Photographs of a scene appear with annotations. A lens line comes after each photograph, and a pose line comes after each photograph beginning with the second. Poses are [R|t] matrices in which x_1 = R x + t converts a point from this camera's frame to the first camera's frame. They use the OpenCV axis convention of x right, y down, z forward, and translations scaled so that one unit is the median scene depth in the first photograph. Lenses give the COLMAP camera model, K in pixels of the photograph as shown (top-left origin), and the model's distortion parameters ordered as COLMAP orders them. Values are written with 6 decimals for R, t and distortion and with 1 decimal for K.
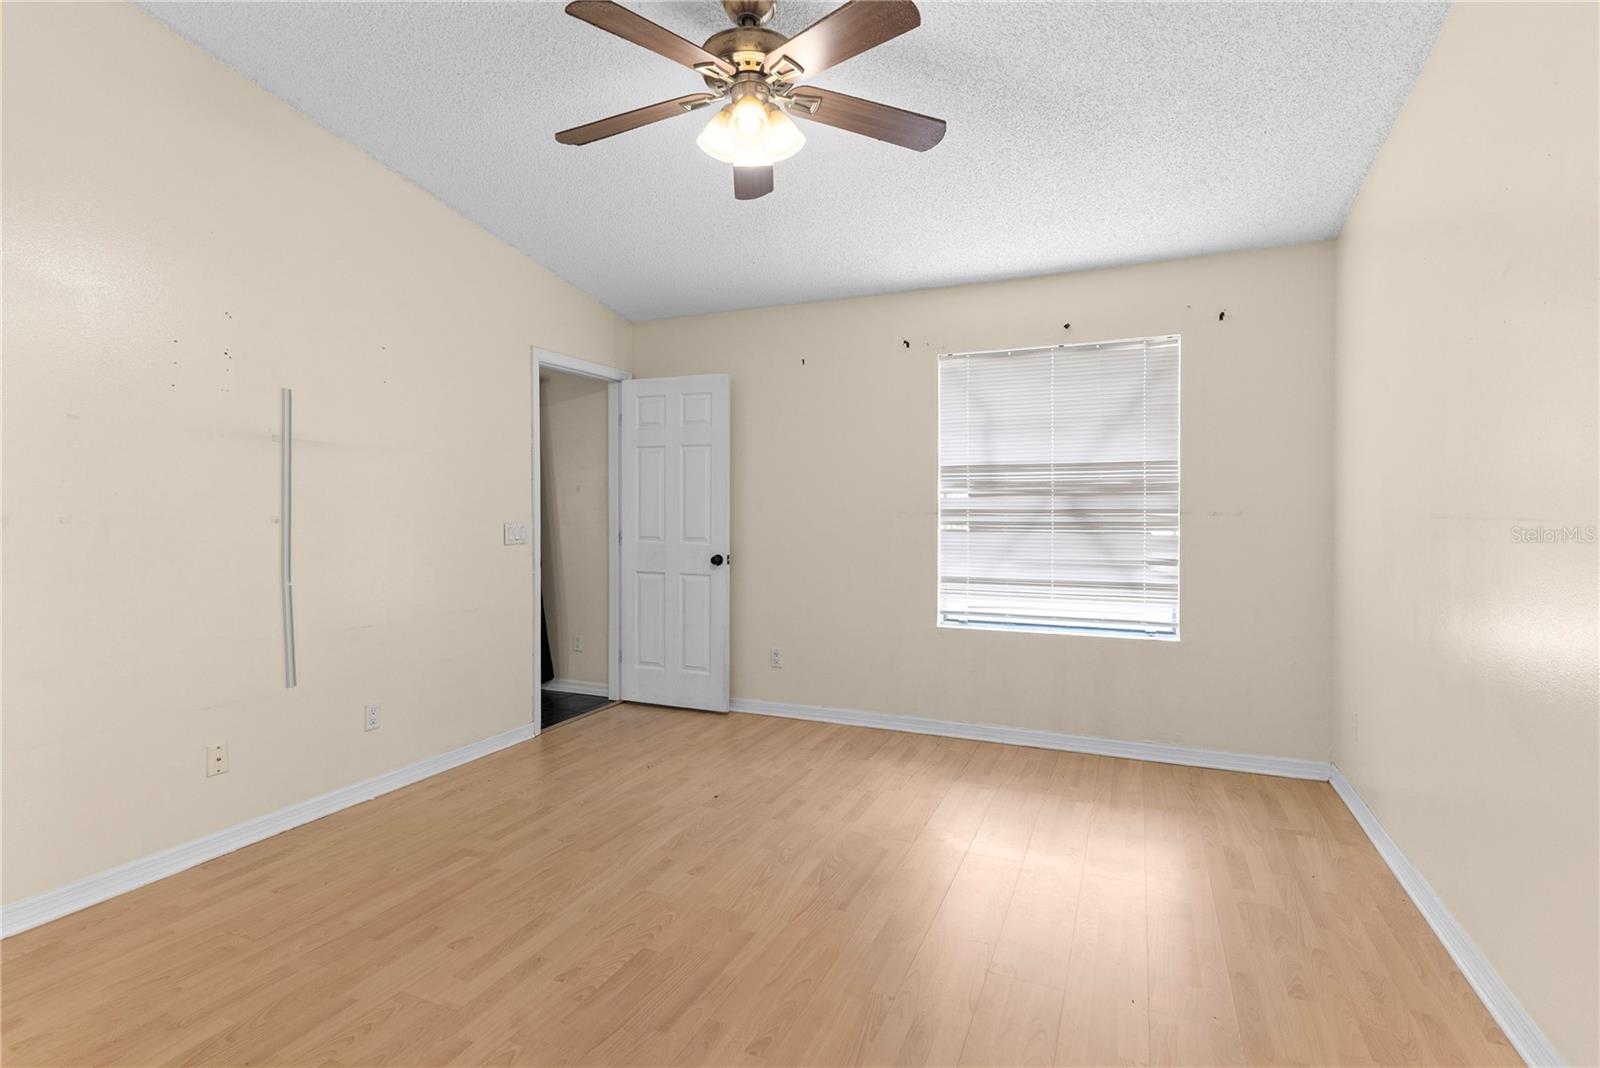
lens RADIAL K [[766.3, 0, 815.3], [0, 766.3, 530.3], [0, 0, 1]] dist [-0.000748, -0.000038]
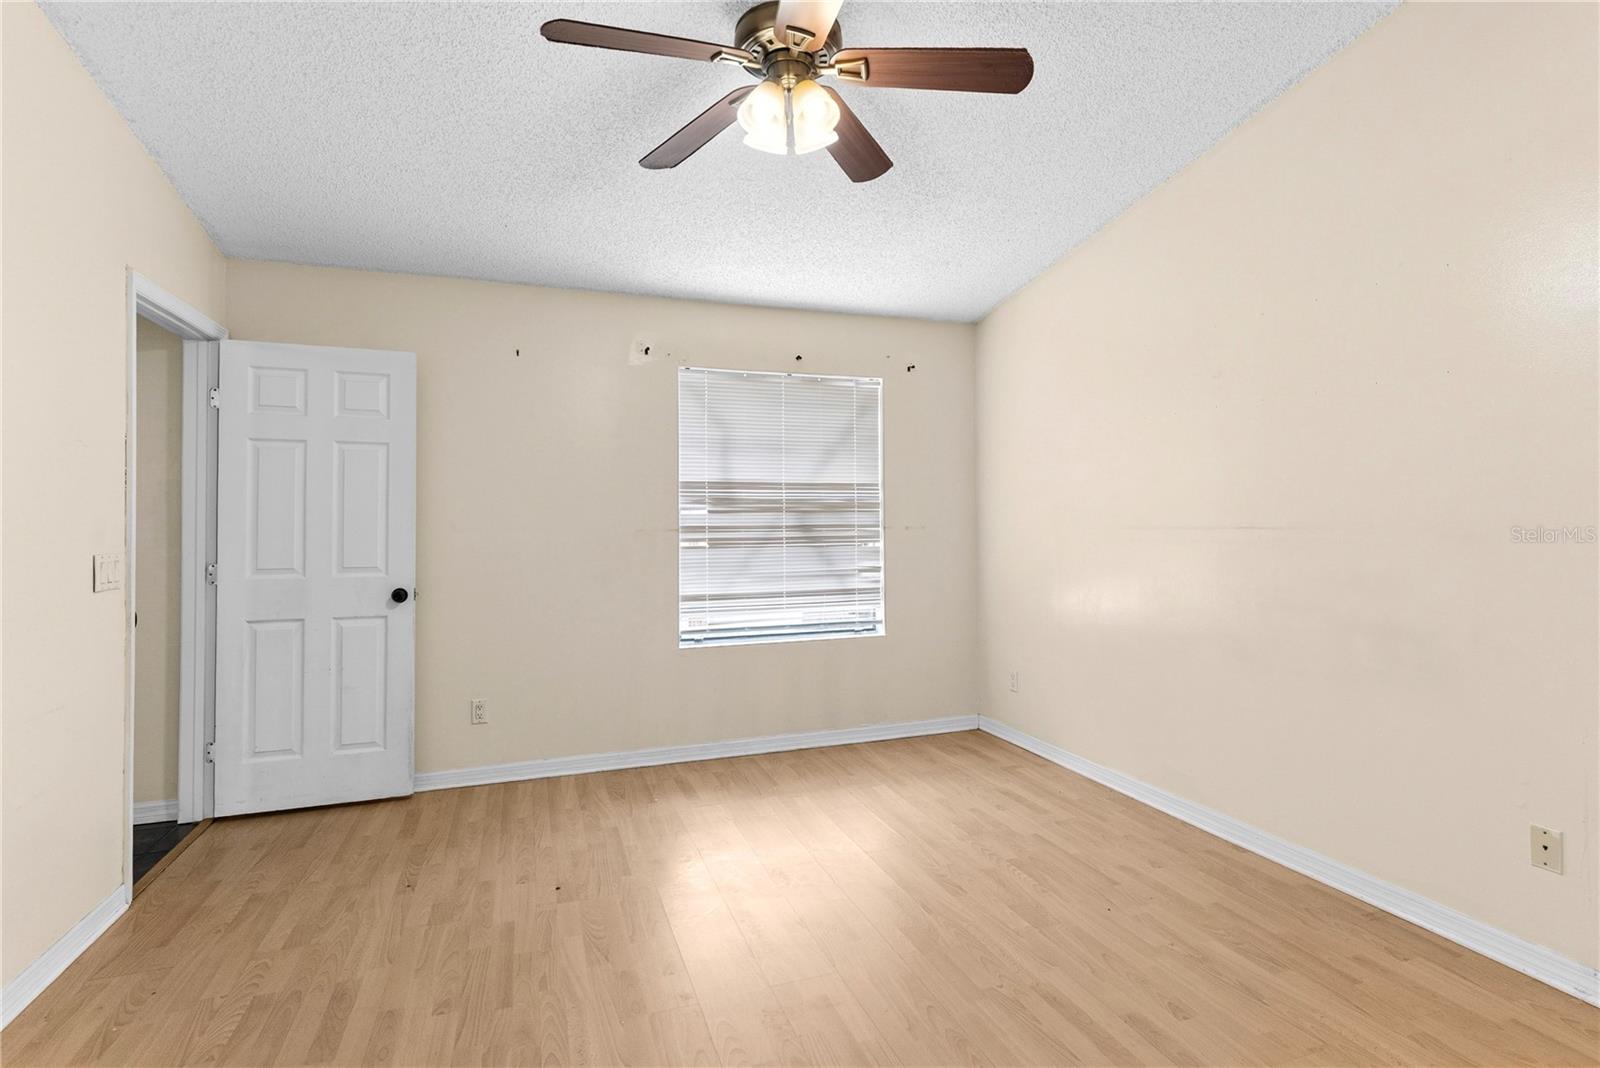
lens RADIAL K [[775.9, 0, 799.9], [0, 775.9, 524.6], [0, 0, 1]] dist [-0.000797, -0.000061]
pose [[0.731209, -0.006251, 0.682125, -0.410563], [0.026925, 0.999443, -0.019703, -0.006295], [-0.681622, 0.032773, 0.730970, 0.189094]]
